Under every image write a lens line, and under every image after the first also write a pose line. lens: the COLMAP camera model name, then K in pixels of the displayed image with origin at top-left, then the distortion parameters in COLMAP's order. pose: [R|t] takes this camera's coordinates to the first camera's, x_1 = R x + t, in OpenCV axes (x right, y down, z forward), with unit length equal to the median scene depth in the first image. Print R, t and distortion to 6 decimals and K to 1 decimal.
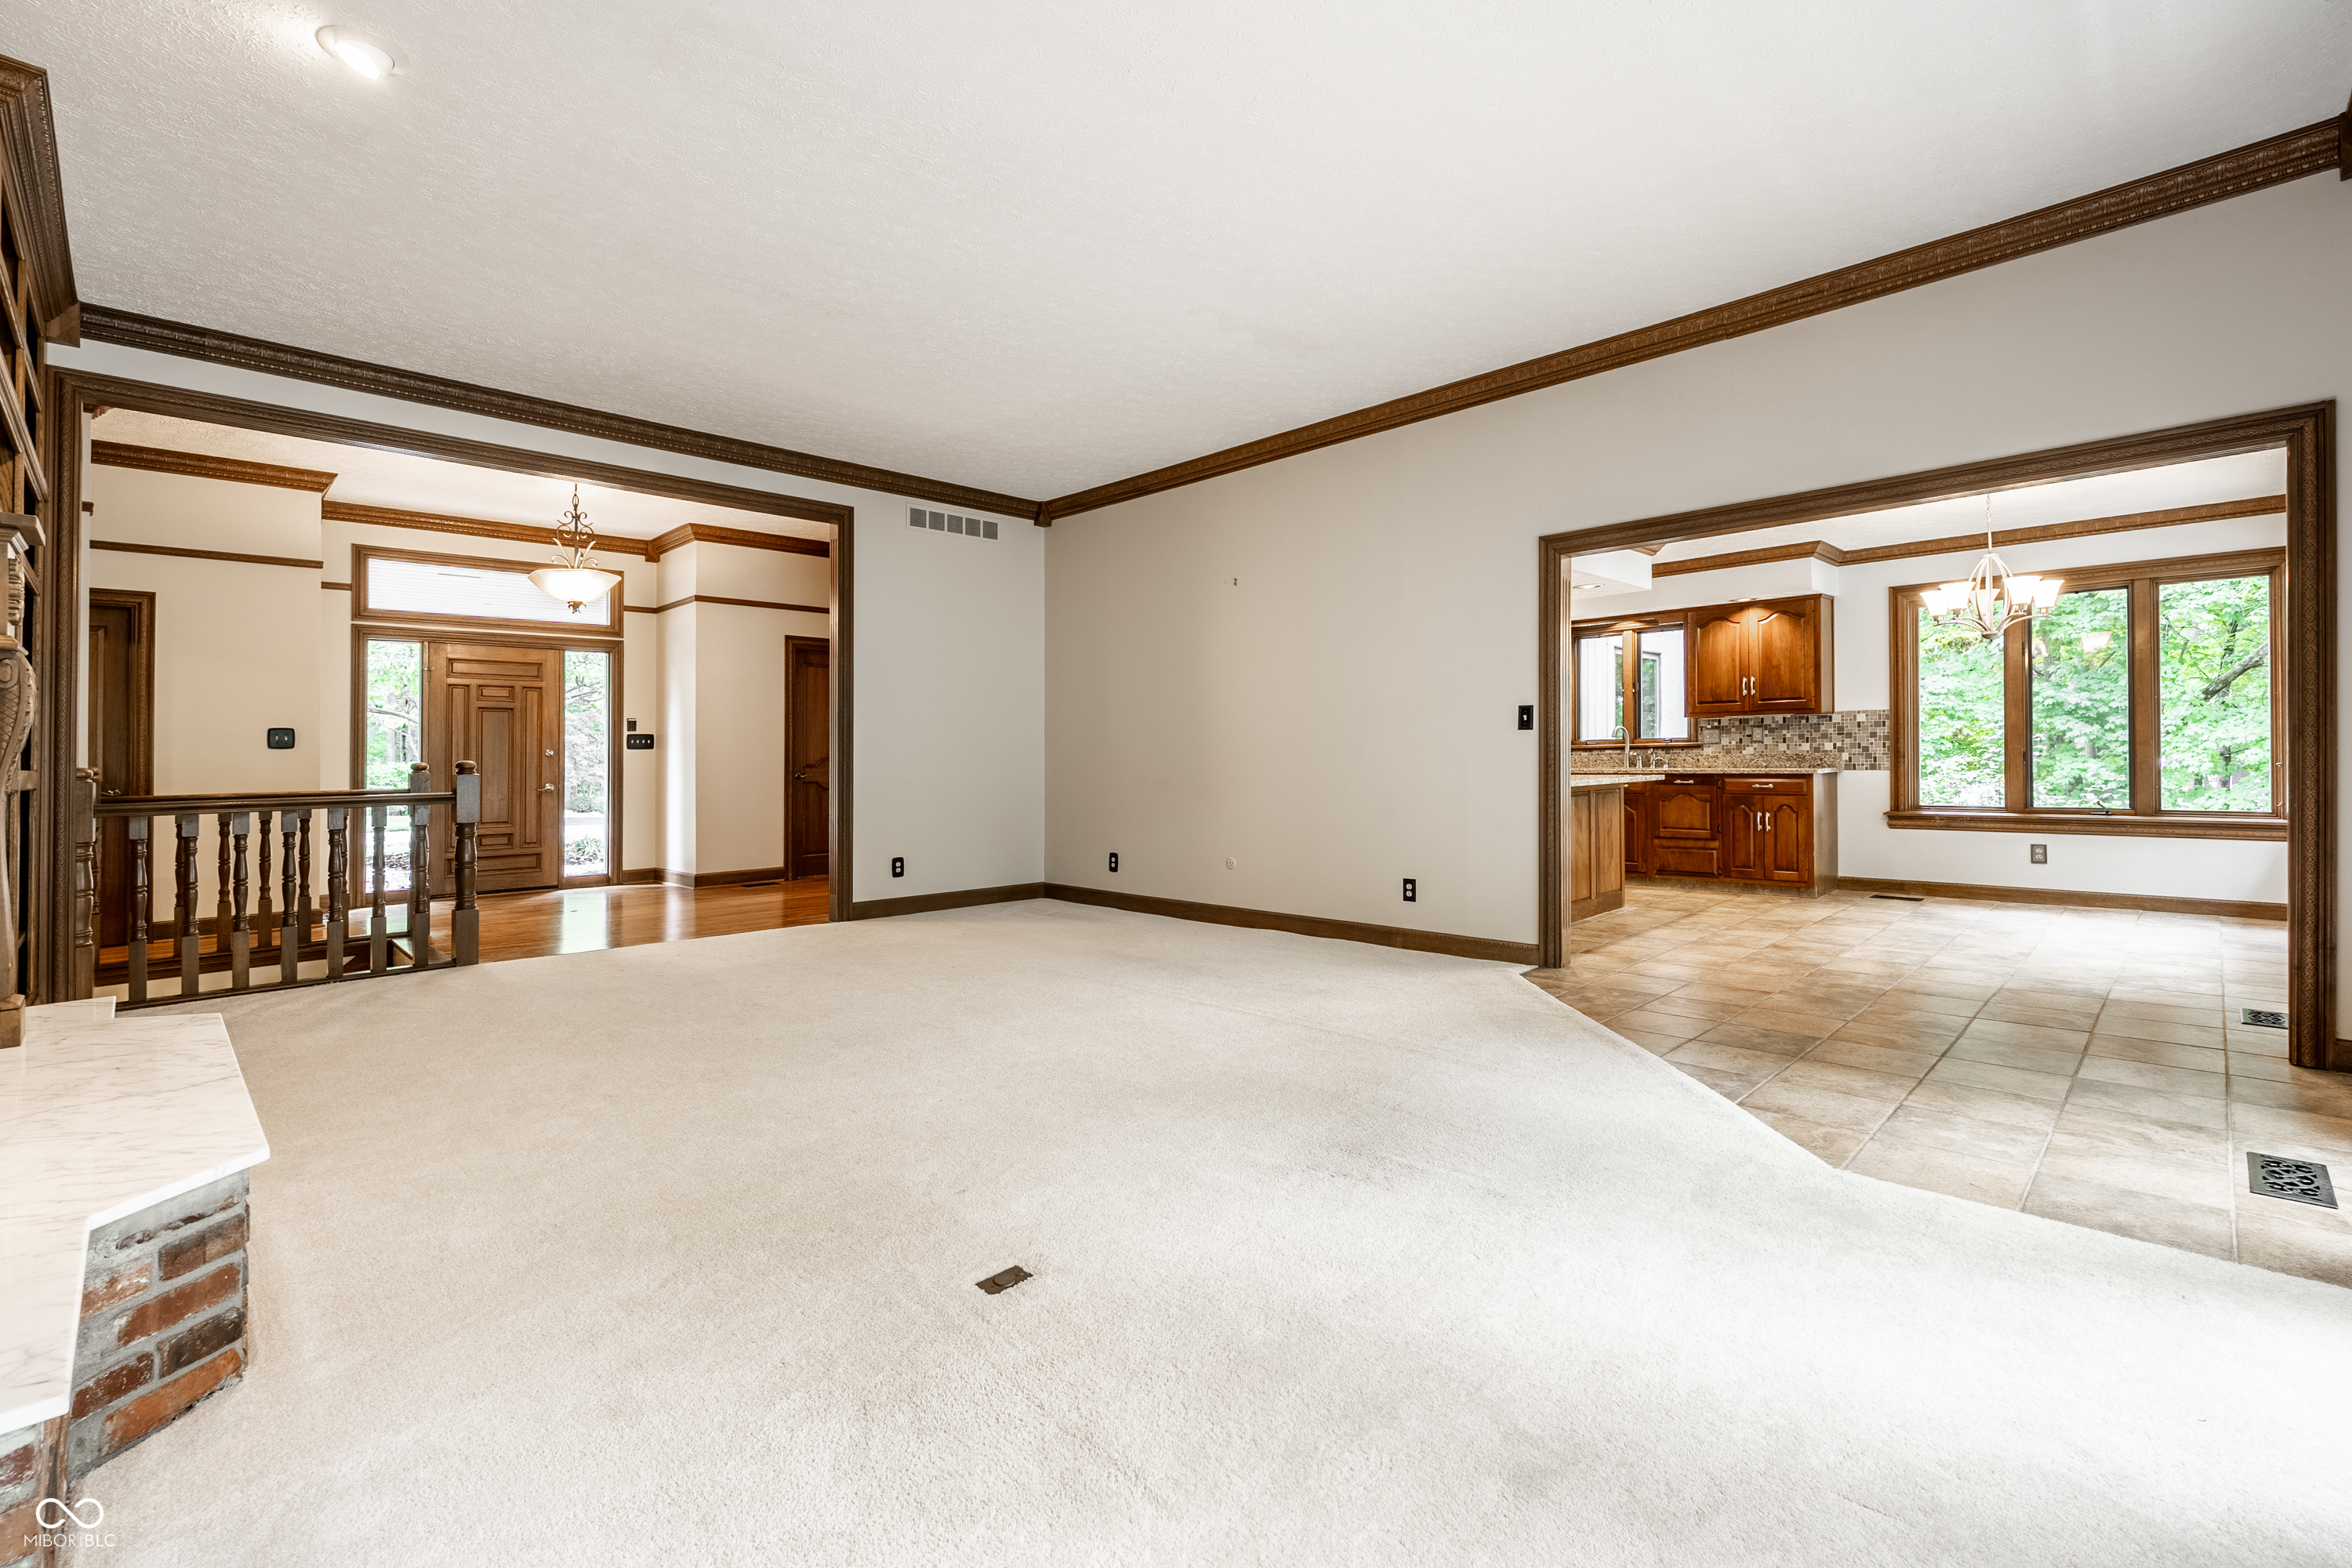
lens RADIAL K [[1038.4, 0, 1170.2], [0, 1038.4, 767.3], [0, 0, 1]] dist [-0.005510, 0.002618]
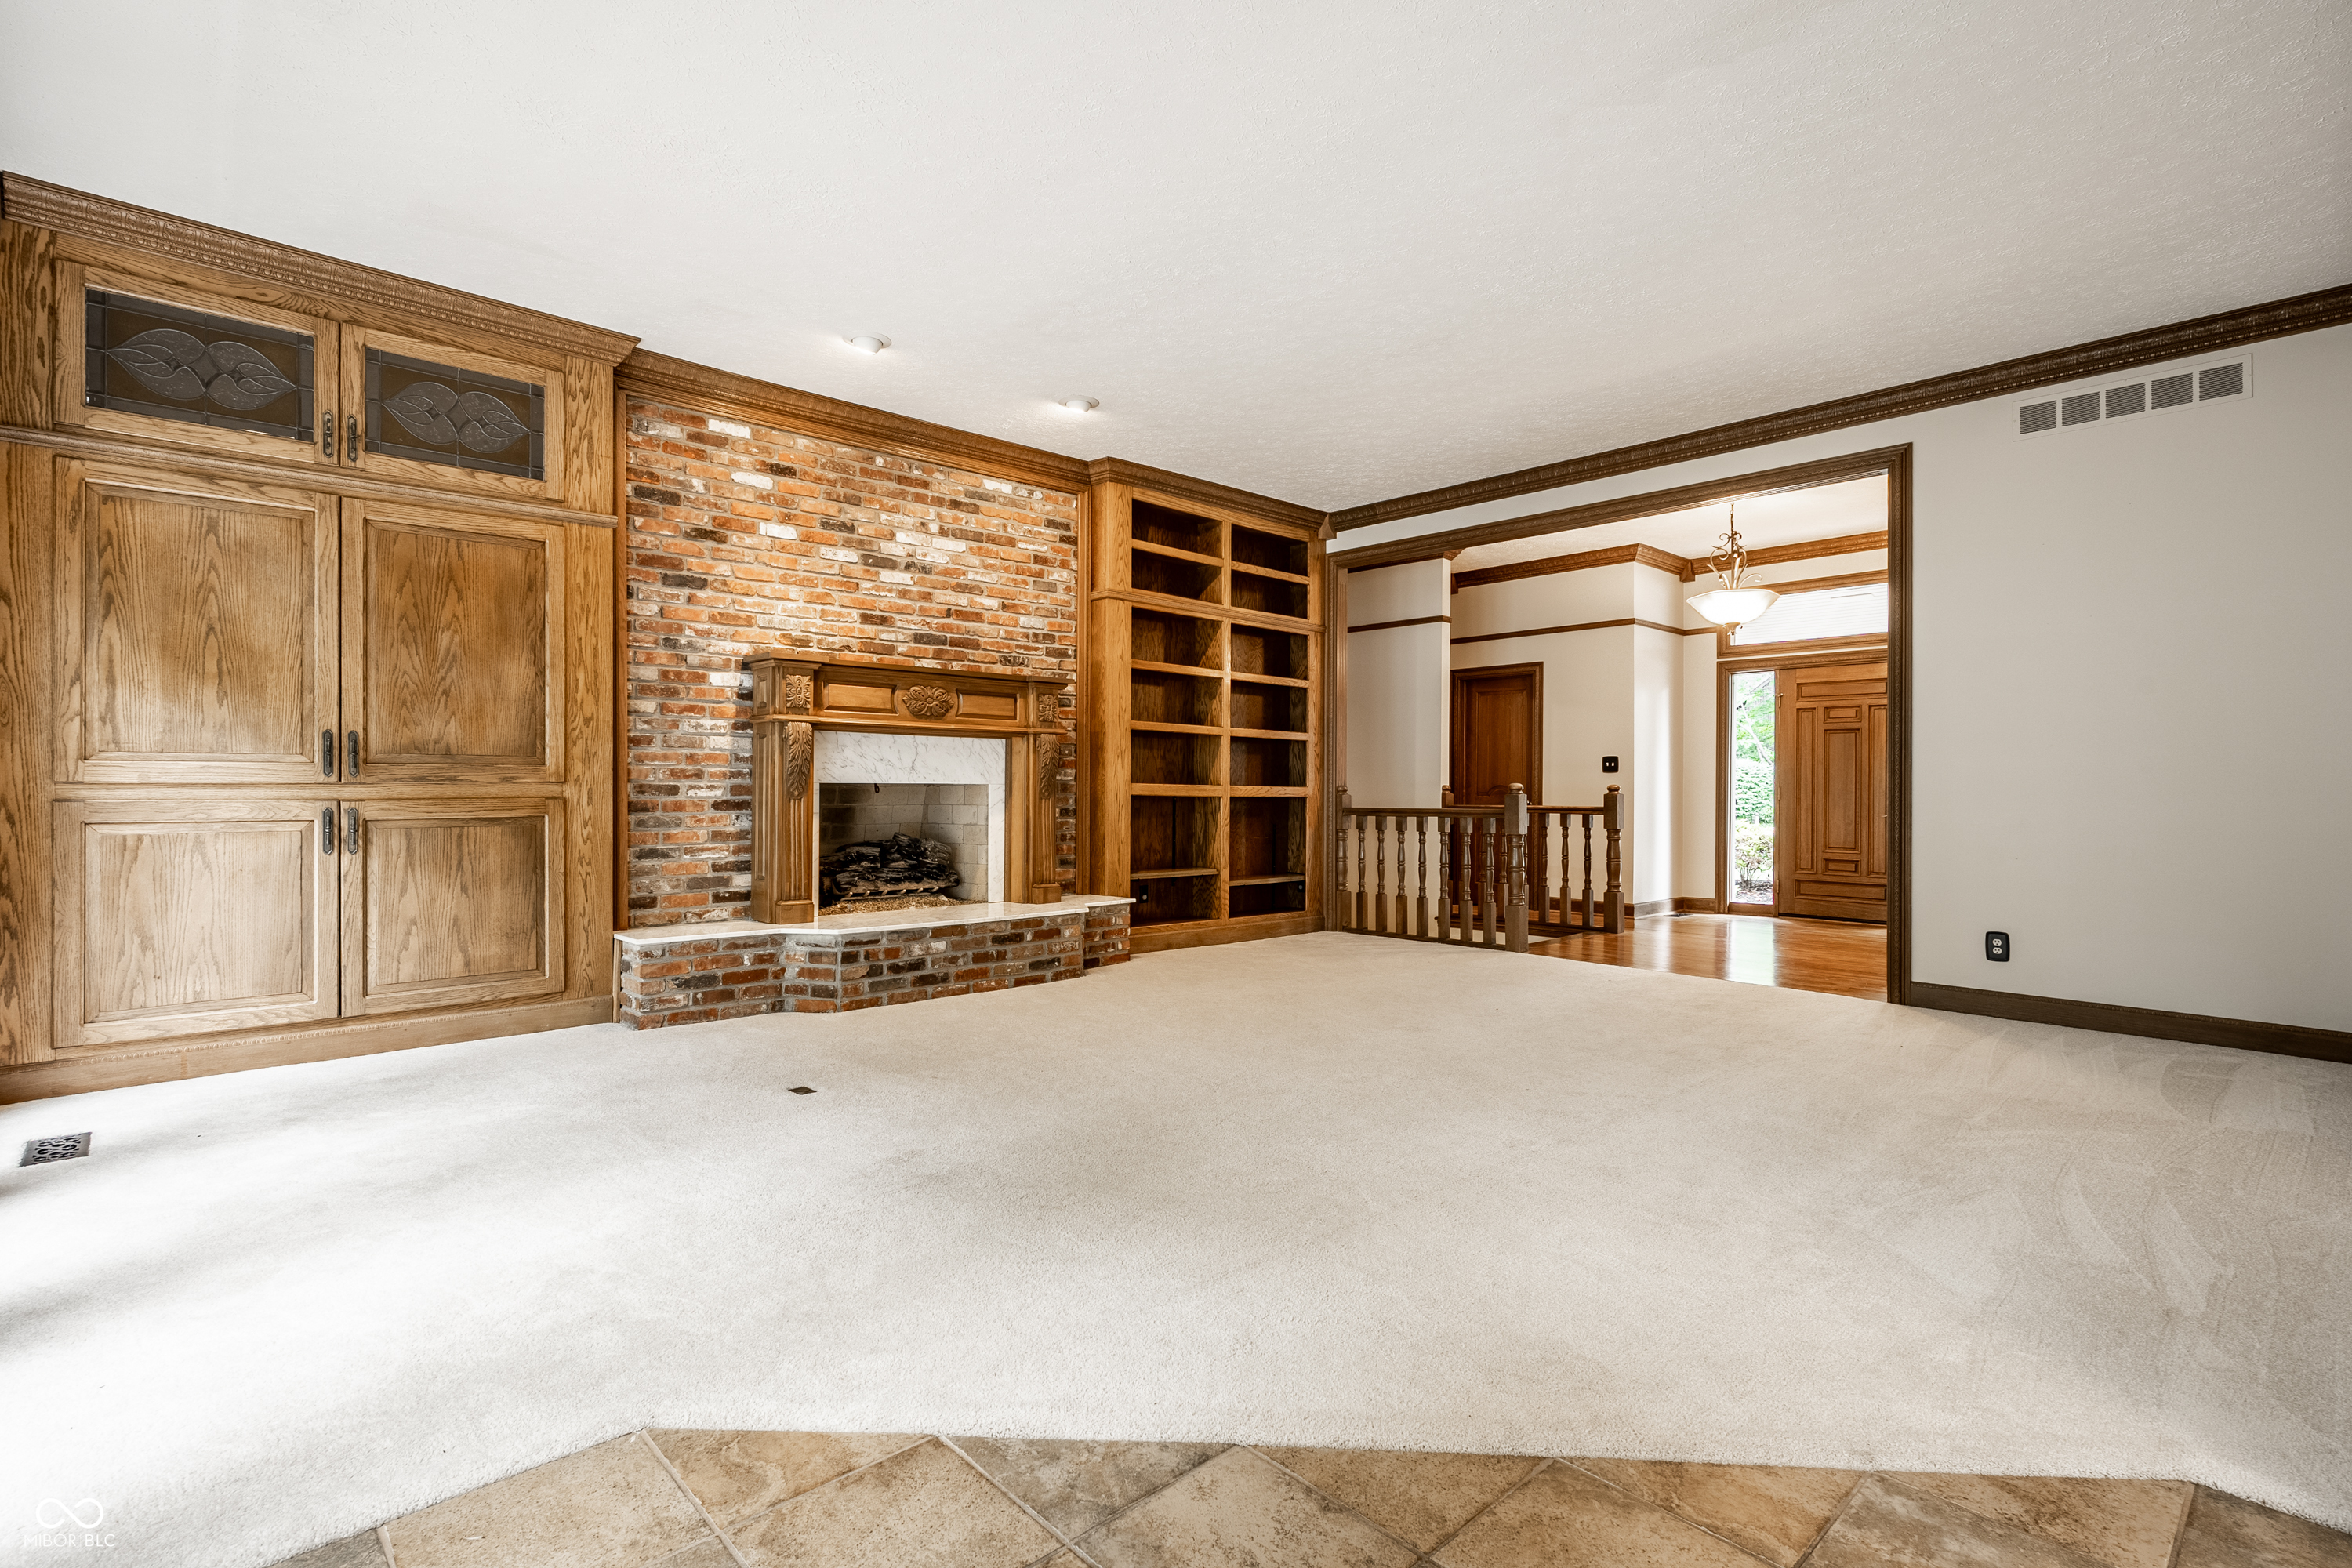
lens RADIAL K [[1095.0, 0, 1156.0], [0, 1095.0, 778.4], [0, 0, 1]] dist [-0.006556, 0.002929]
pose [[-0.041978, 0.003226, -0.999113, 0.449980], [-0.011524, 0.999927, 0.003712, -0.008990], [0.999052, 0.011670, -0.041938, 0.459980]]
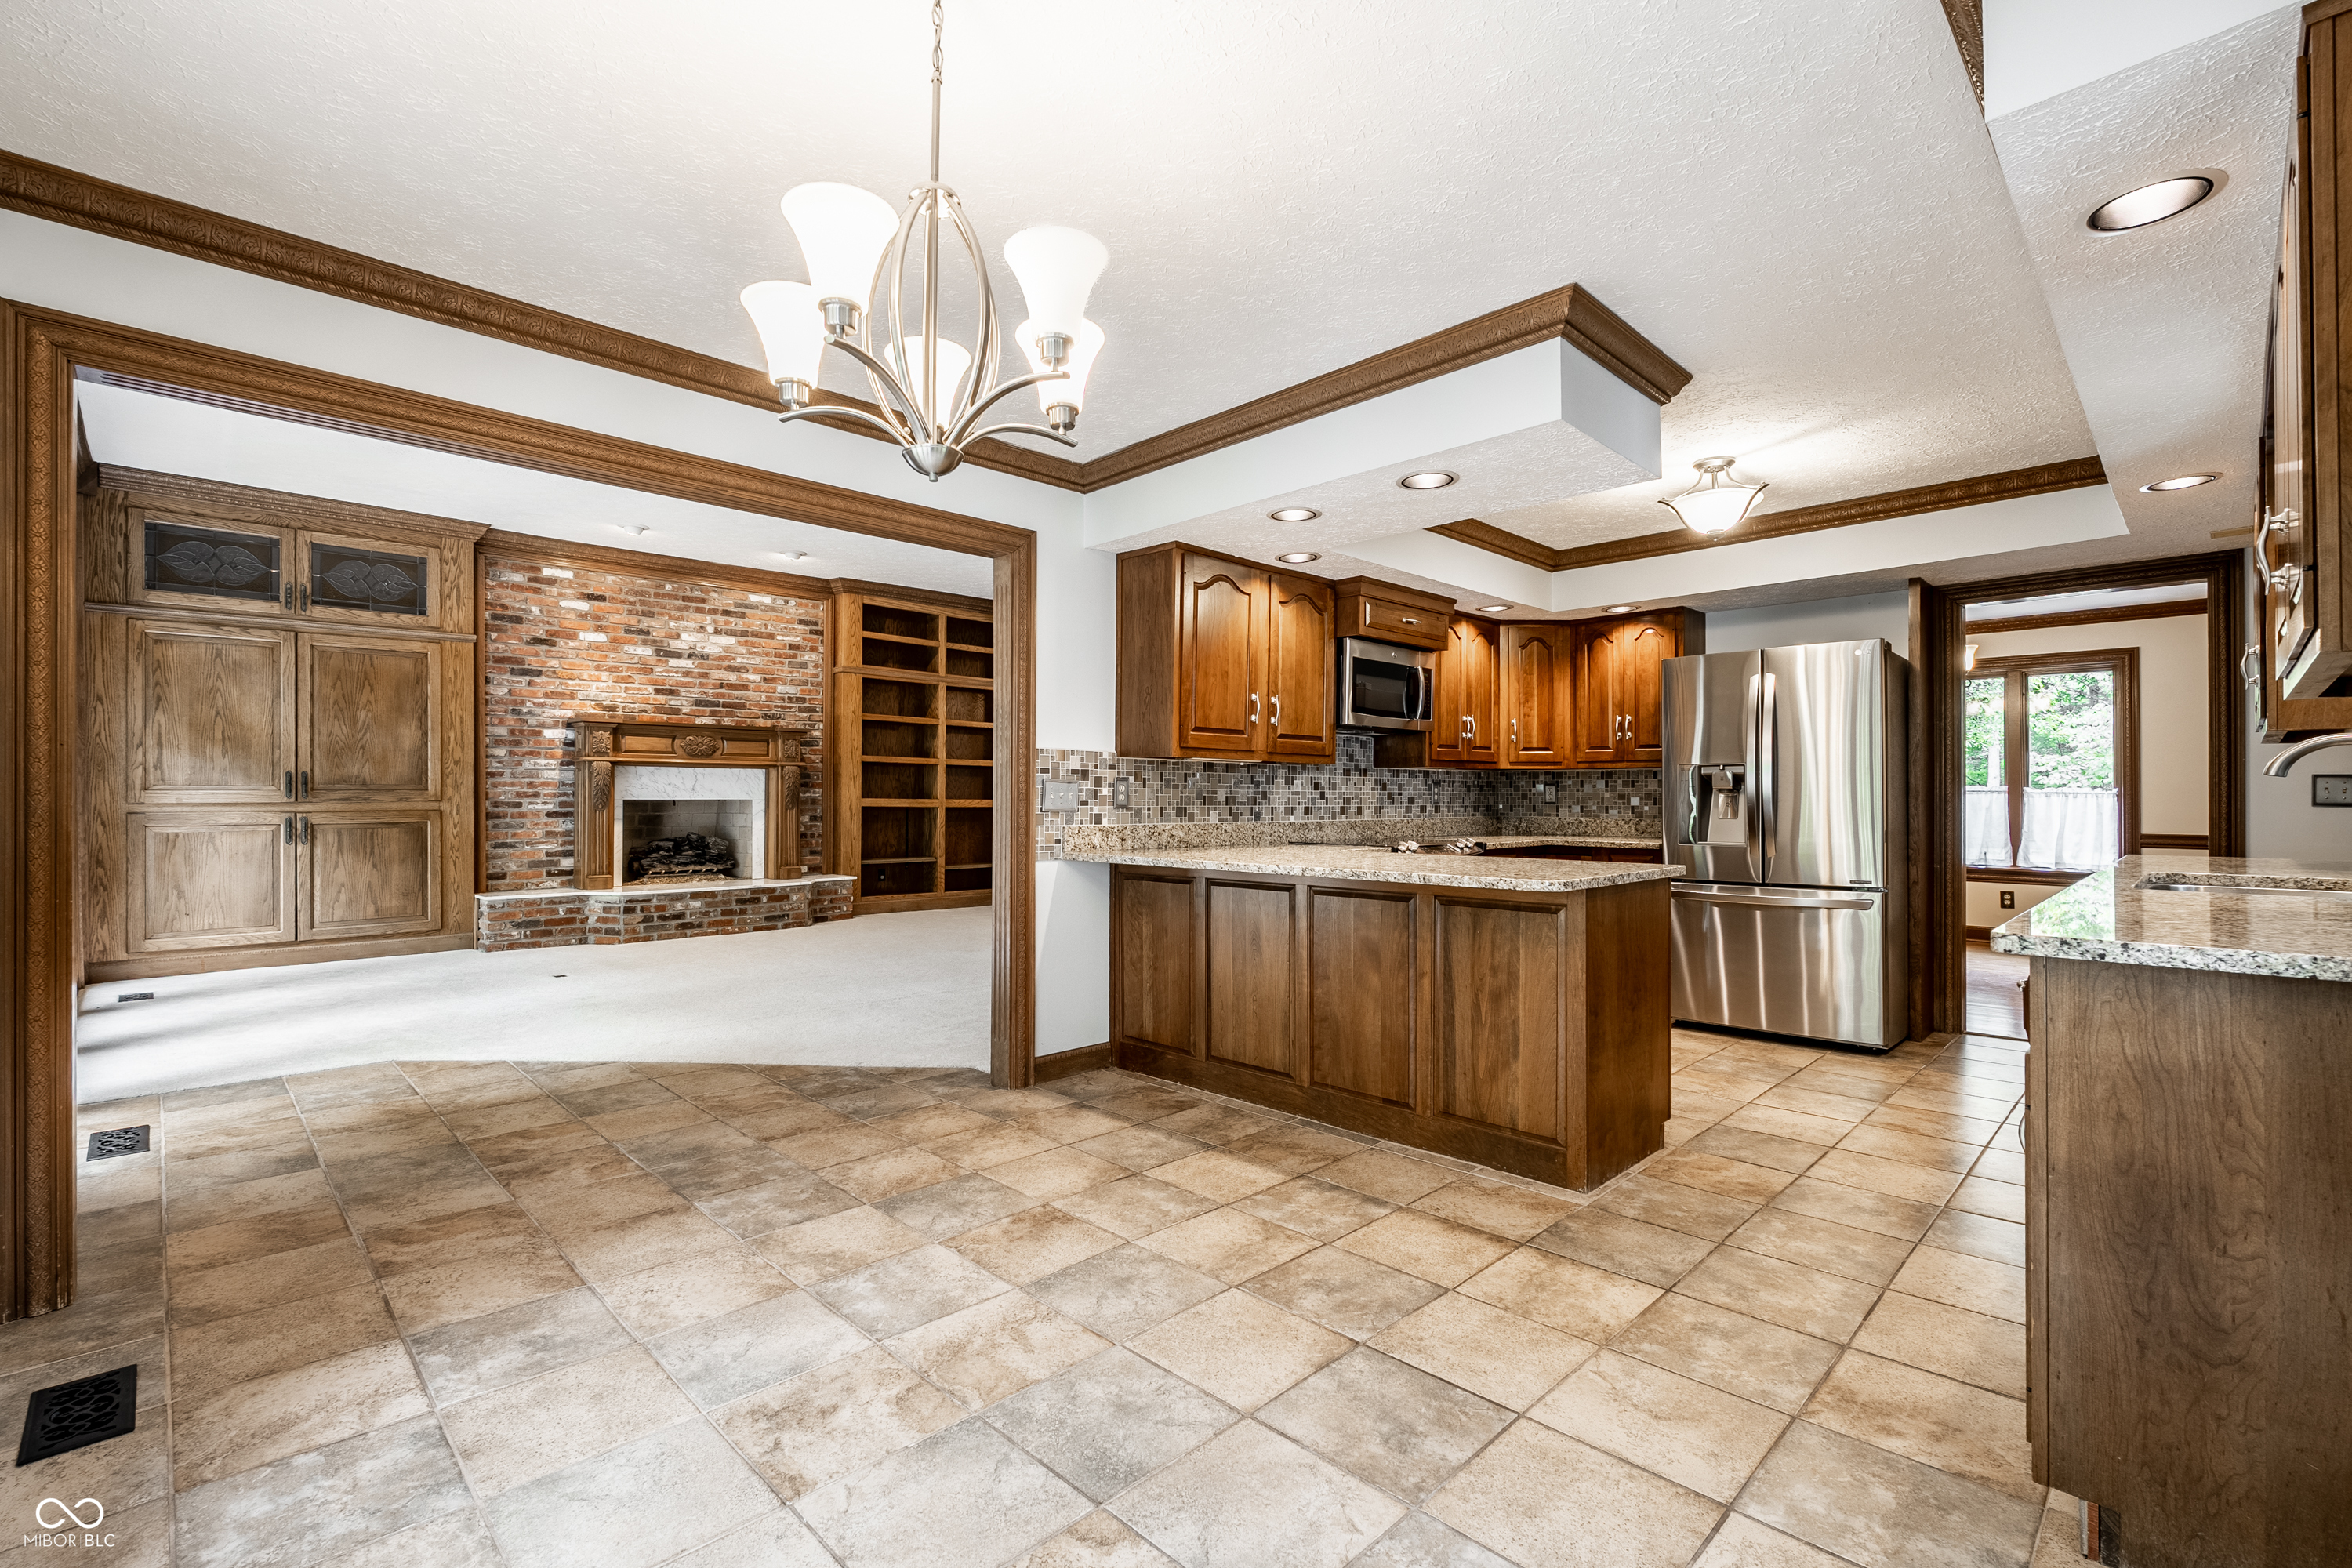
lens RADIAL K [[1038.4, 0, 1160.6], [0, 1038.4, 786.6], [0, 0, 1]] dist [-0.005510, 0.002618]
pose [[-0.012170, 0.005249, -0.999912, 0.809288], [-0.011288, 0.999922, 0.005386, -0.027206], [0.999862, 0.011353, -0.012110, 0.789746]]
